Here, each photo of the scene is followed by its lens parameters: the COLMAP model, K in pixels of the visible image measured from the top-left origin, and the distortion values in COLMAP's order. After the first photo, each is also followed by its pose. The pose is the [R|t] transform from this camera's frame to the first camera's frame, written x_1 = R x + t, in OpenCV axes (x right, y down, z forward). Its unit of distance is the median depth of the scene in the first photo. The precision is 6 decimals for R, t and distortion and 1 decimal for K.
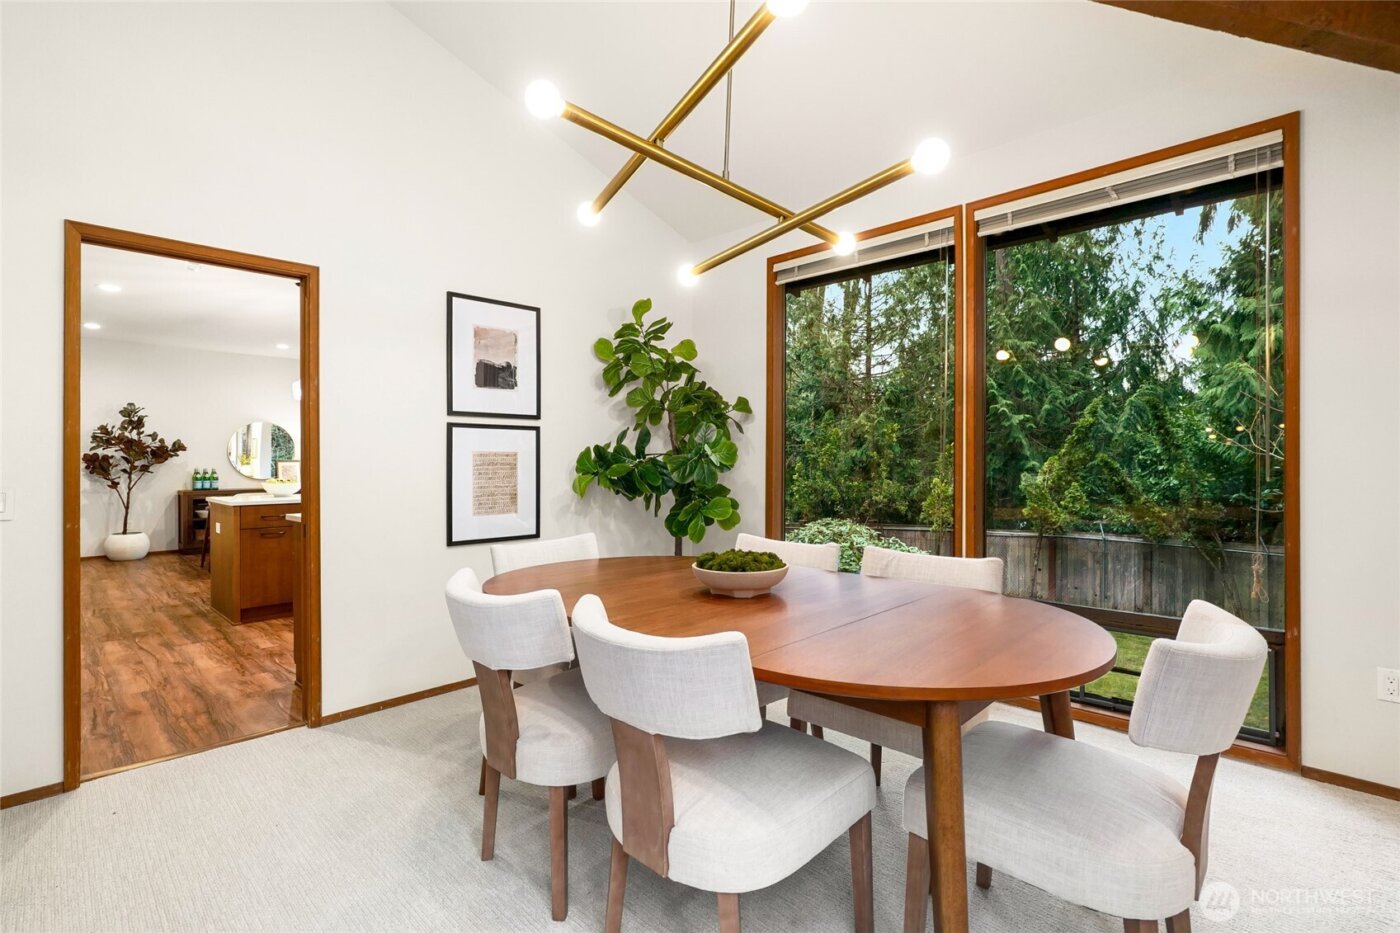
lens RADIAL K [[645.4, 0, 705.7], [0, 645.4, 457.5], [0, 0, 1]] dist [-0.016393, 0.003062]
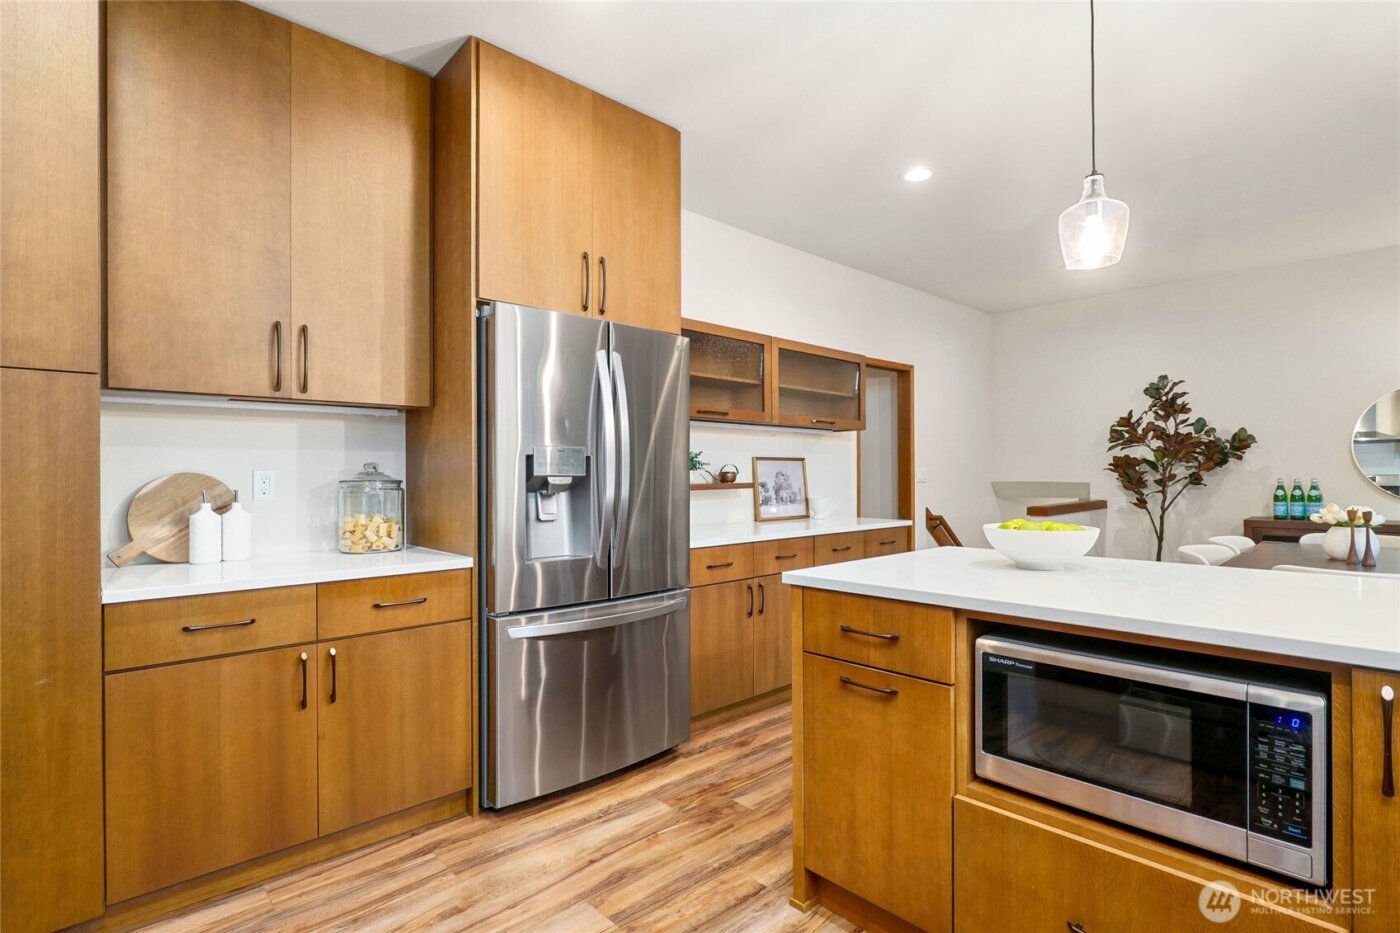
lens RADIAL K [[681.5, 0, 708.3], [0, 681.5, 481.1], [0, 0, 1]] dist [-0.006519, -0.001053]
pose [[-0.052703, 0.014129, -0.998510, -0.203255], [0.011143, 0.999846, 0.013560, 0.005792], [0.998548, -0.010412, -0.052852, 0.580268]]
